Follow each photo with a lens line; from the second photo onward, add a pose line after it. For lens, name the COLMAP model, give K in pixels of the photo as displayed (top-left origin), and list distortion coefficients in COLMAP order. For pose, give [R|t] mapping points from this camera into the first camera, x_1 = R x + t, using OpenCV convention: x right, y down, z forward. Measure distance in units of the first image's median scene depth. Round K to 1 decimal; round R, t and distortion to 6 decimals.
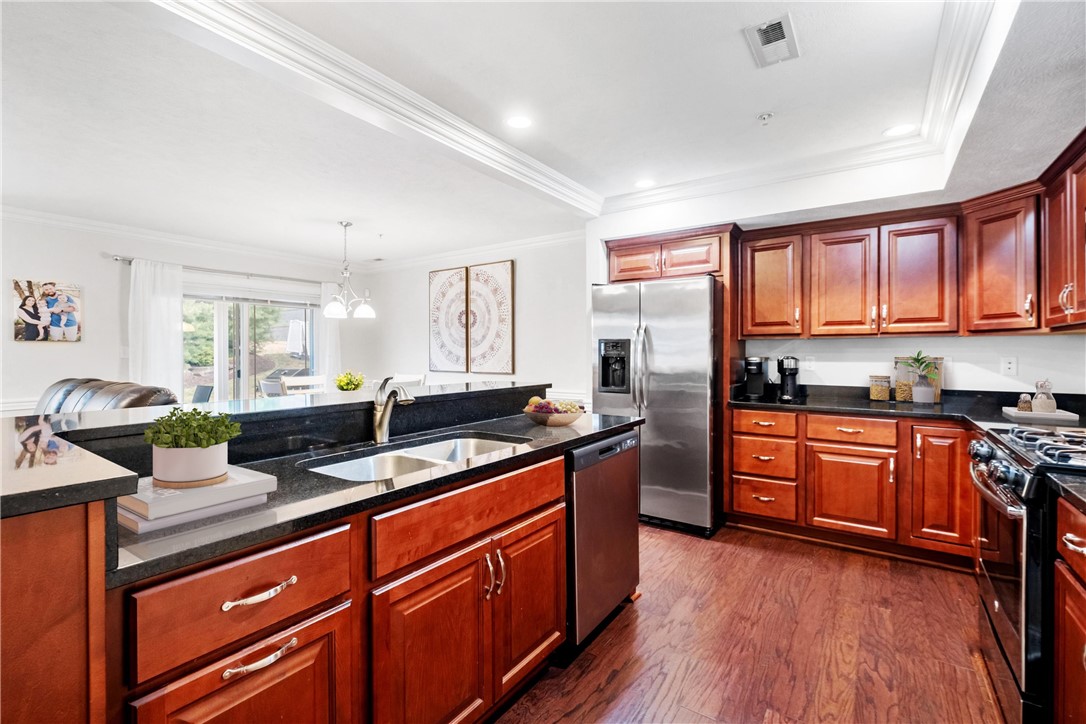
lens RADIAL K [[476.3, 0, 543.0], [0, 476.3, 362.0], [0, 0, 1]] dist [0.001051, -0.000106]
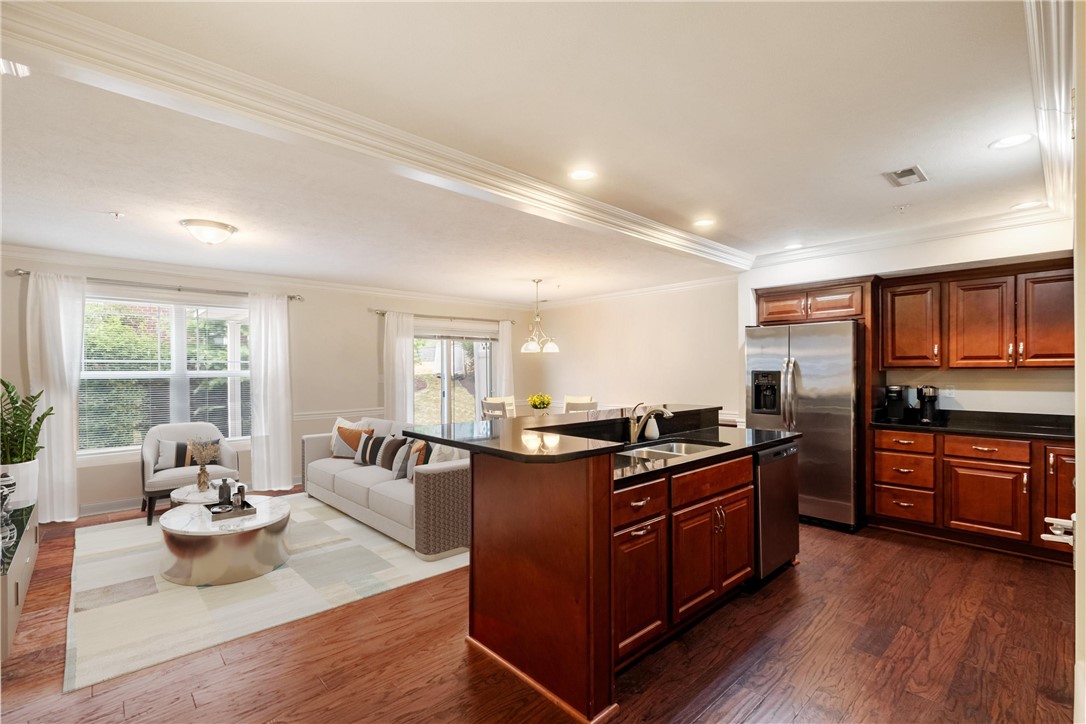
lens RADIAL K [[483.6, 0, 538.3], [0, 483.6, 377.3], [0, 0, 1]] dist [-0.000298, 0.000183]
pose [[0.975277, -0.000114, -0.220988, -0.171954], [-0.000954, 0.999988, -0.004728, -0.028038], [0.220986, 0.004822, 0.975265, -0.409825]]
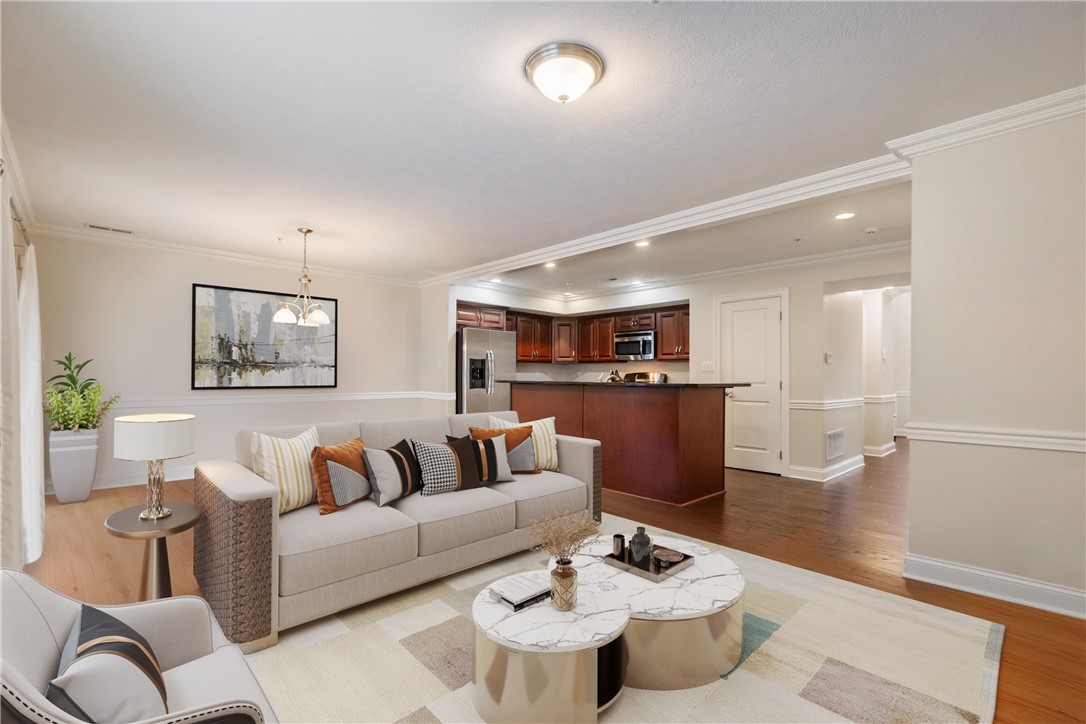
lens RADIAL K [[476.3, 0, 543.0], [0, 476.3, 362.0], [0, 0, 1]] dist [0.001051, -0.000106]
pose [[0.201533, 0.031829, 0.978964, -1.788958], [0.008018, 0.999385, -0.034144, 0.031750], [-0.979449, 0.014730, 0.201154, 0.443314]]
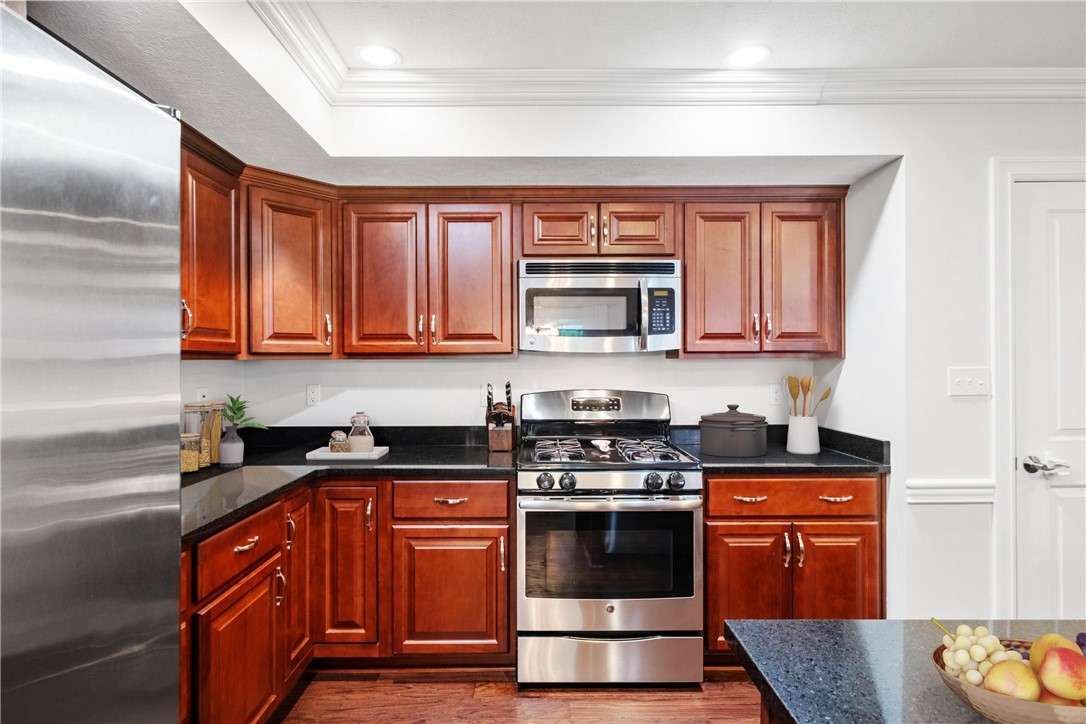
lens RADIAL K [[534.1, 0, 543.0], [0, 534.1, 362.0], [0, 0, 1]] dist [-0.002281, -0.000291]
pose [[-0.573331, 0.009972, 0.819263, 0.001675], [0.016222, 0.999868, -0.000817, -0.040470], [-0.819163, 0.012822, -0.573418, 1.006787]]
